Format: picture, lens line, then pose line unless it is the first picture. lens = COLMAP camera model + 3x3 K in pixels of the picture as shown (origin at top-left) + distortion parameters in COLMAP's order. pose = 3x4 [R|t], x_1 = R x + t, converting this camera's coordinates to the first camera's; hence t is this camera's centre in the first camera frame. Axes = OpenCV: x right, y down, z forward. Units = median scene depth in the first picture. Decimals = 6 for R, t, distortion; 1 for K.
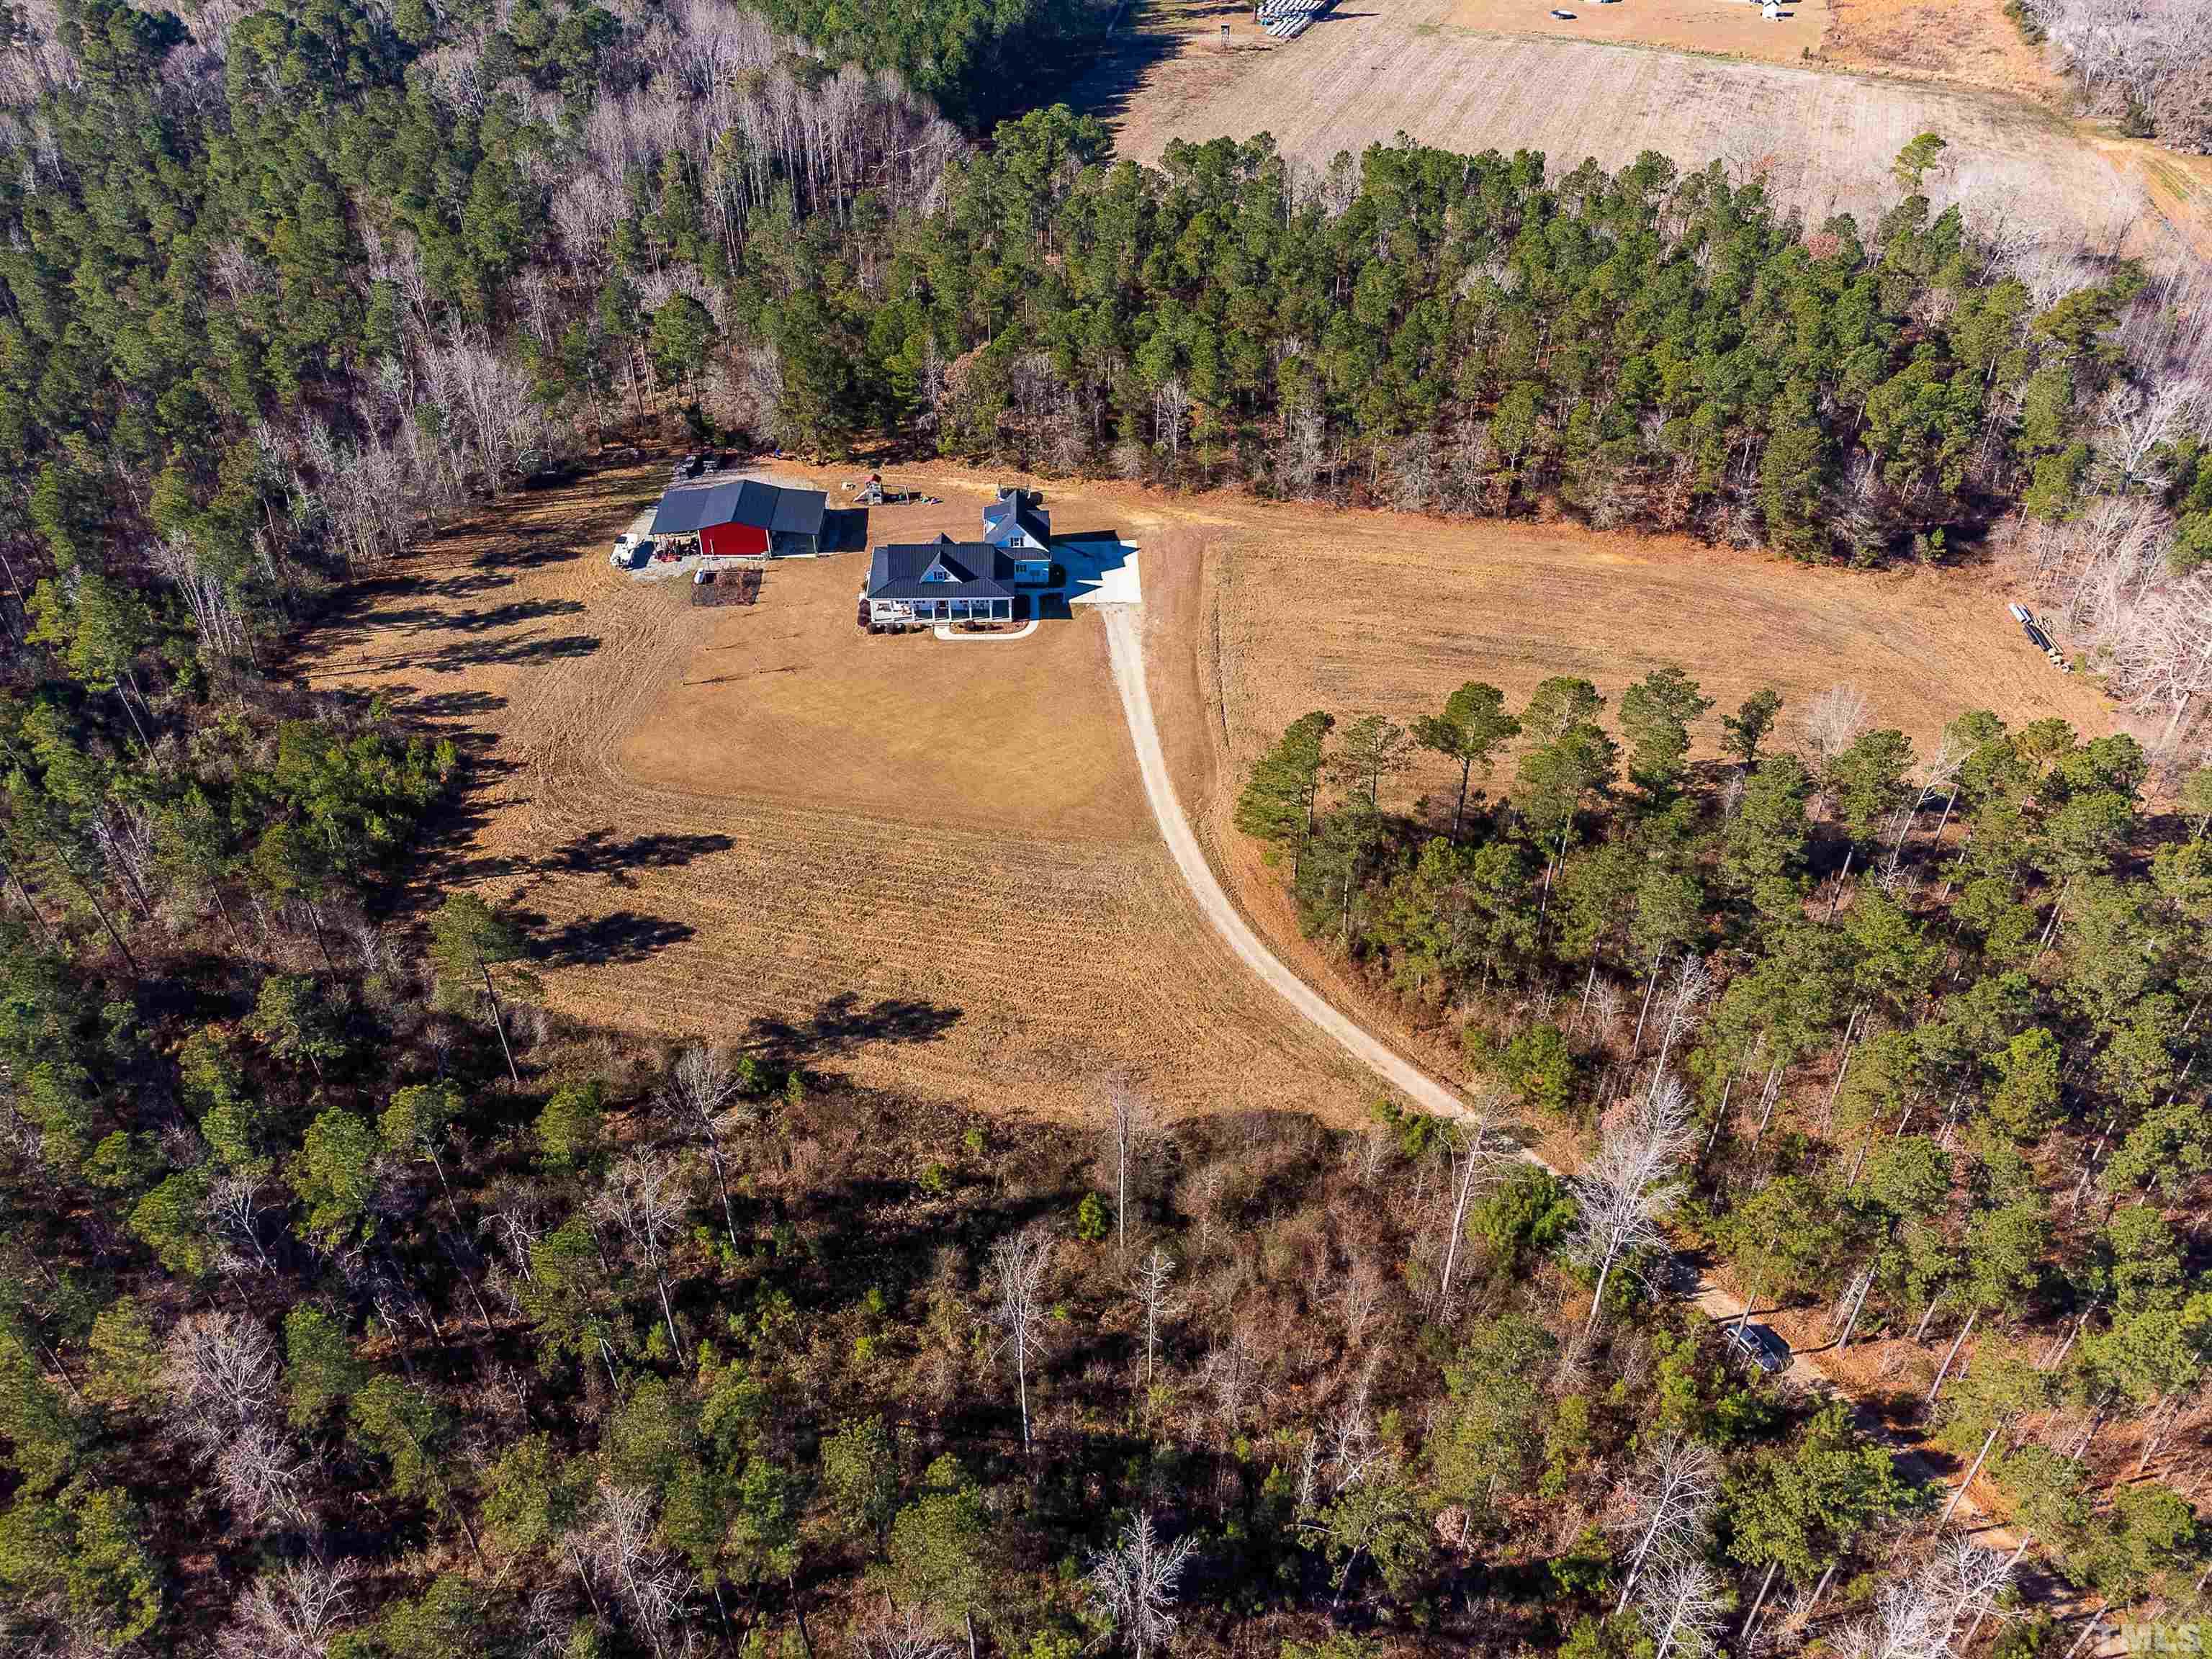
lens RADIAL K [[1635.3, 0, 1106.0], [0, 1635.3, 829.5], [0, 0, 1]] dist [0.003978, -0.002035]
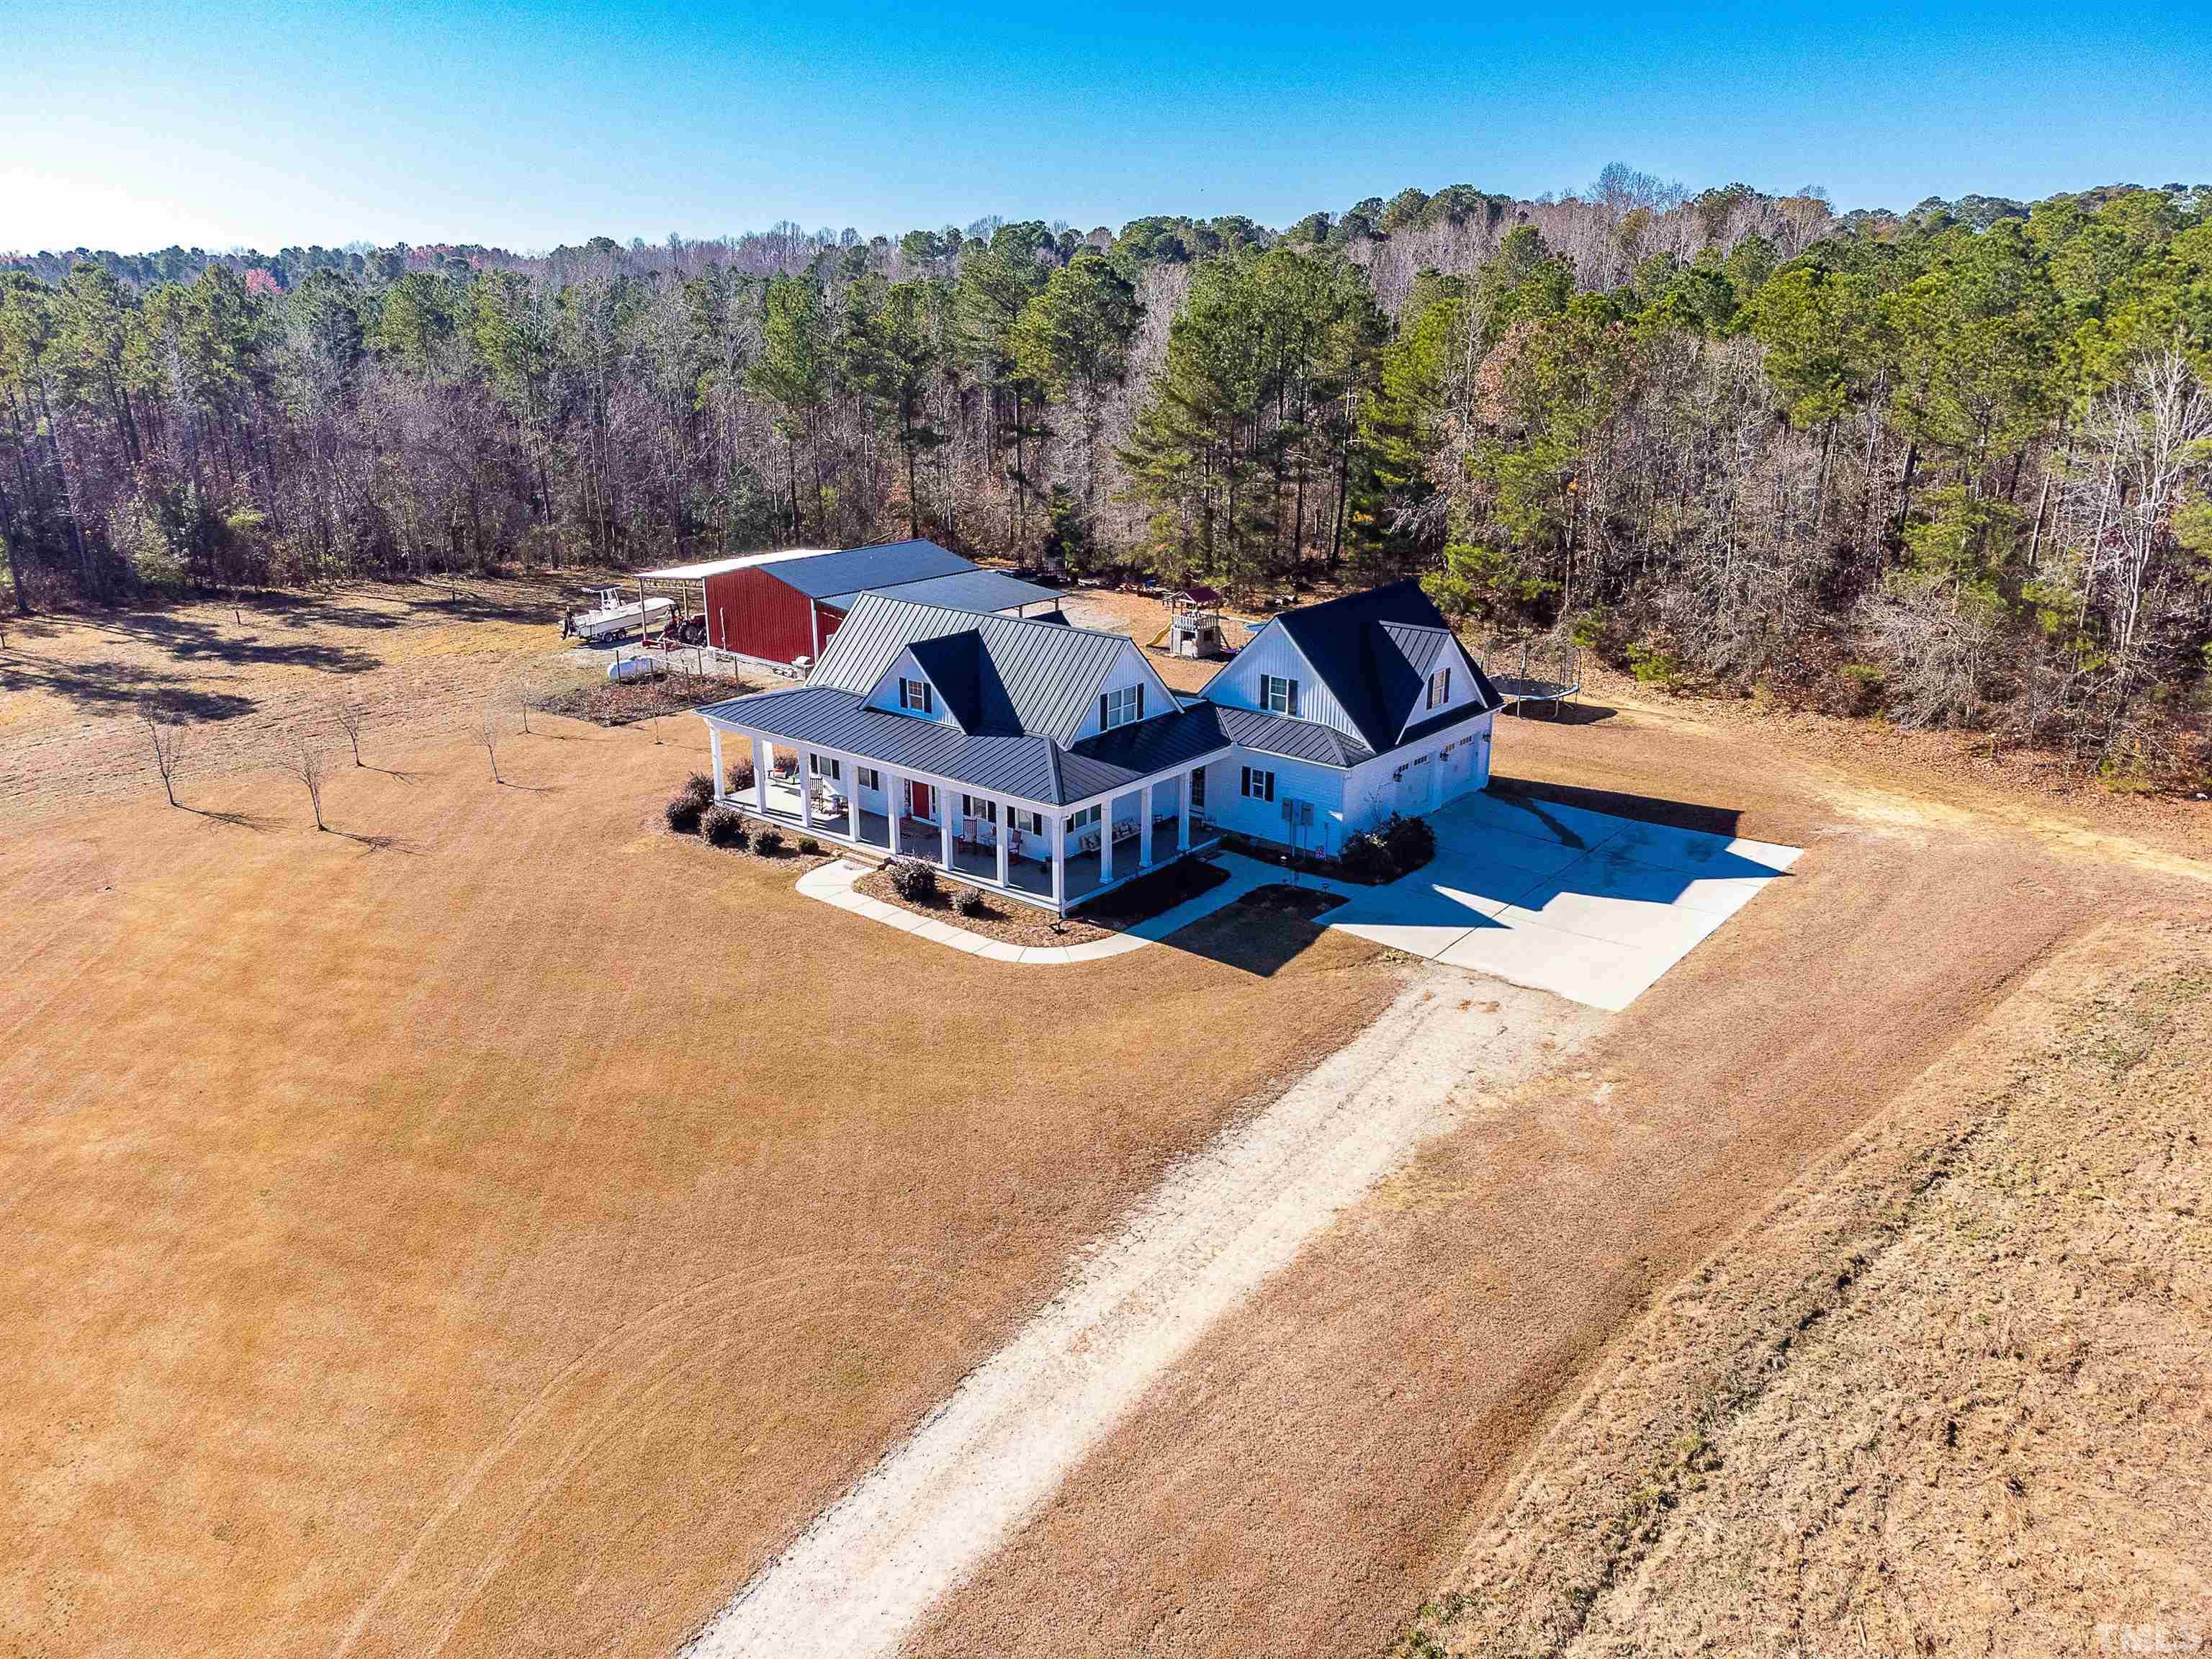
lens RADIAL K [[1666.8, 0, 1106.0], [0, 1666.8, 829.5], [0, 0, 1]] dist [0.030372, -0.002615]
pose [[0.748377, 0.201801, -0.631829, 0.108711], [-0.407795, 0.891268, -0.198355, -0.091105], [0.523101, 0.406101, 0.749298, 0.806999]]
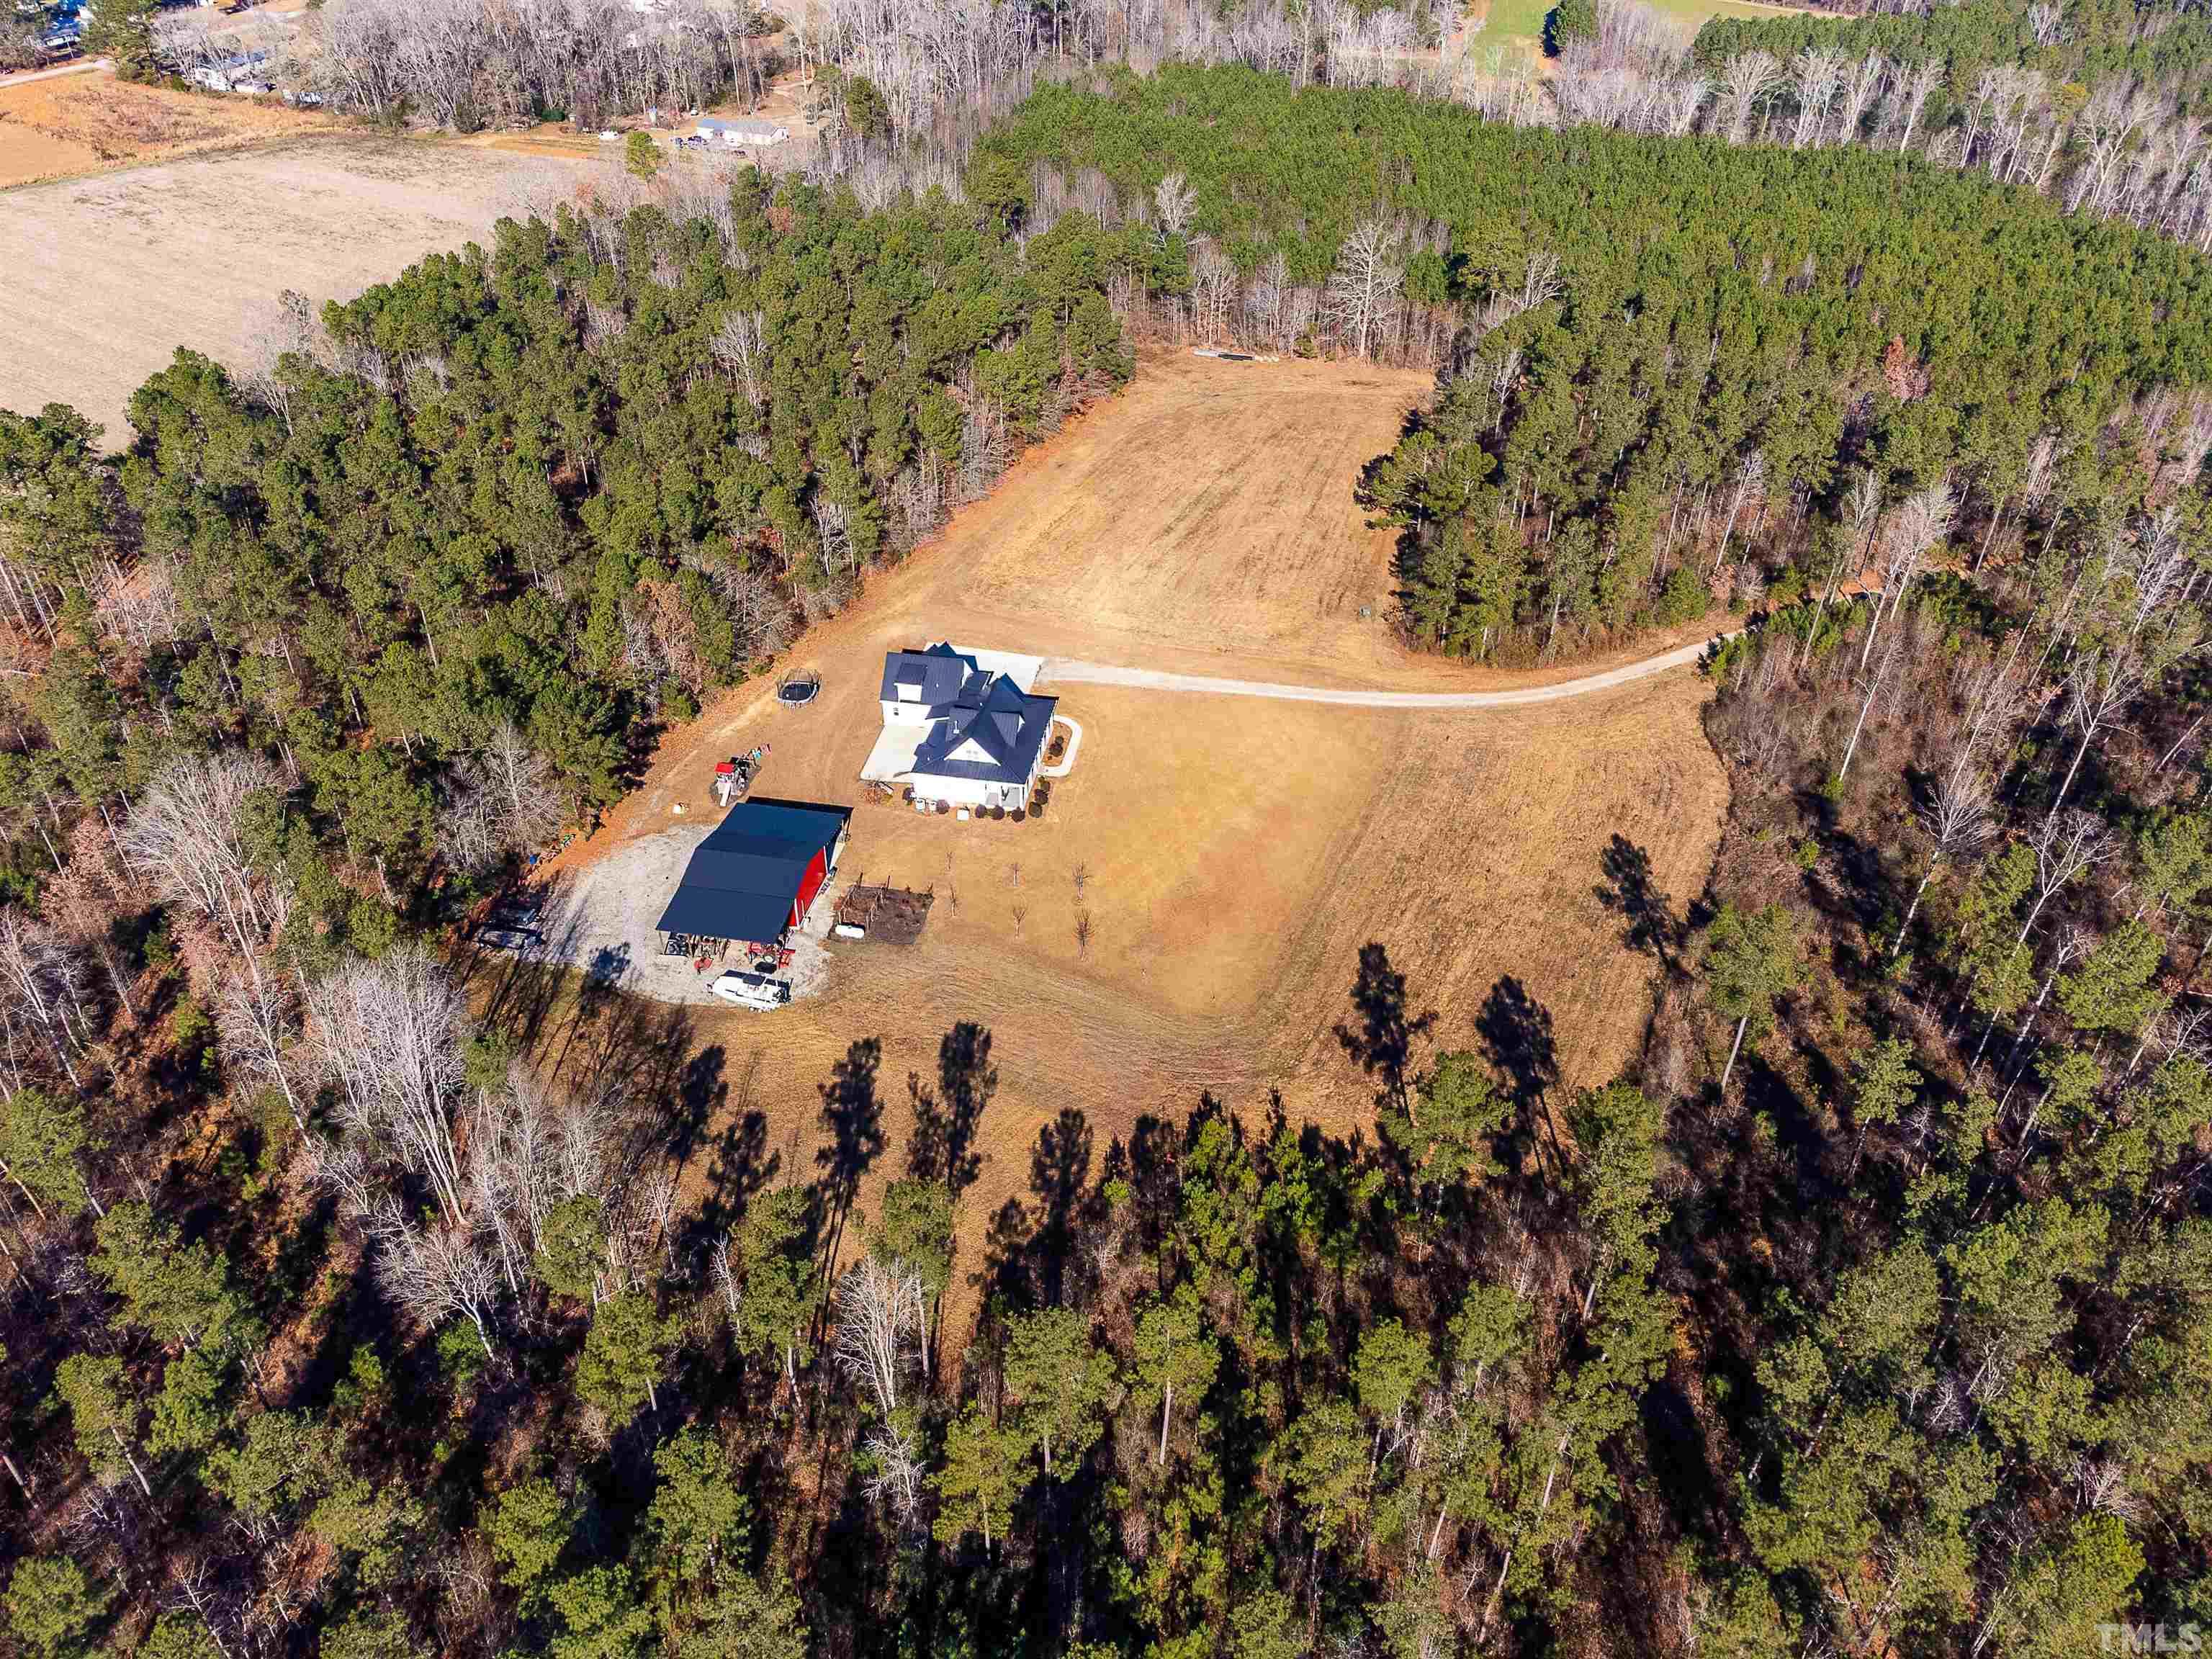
lens RADIAL K [[1666.8, 0, 1106.0], [0, 1666.8, 829.5], [0, 0, 1]] dist [0.030372, -0.002615]
pose [[0.207521, -0.578387, 0.788926, -0.855462], [0.603382, 0.710474, 0.362157, -0.420824], [-0.769978, 0.400868, 0.496426, 0.518767]]
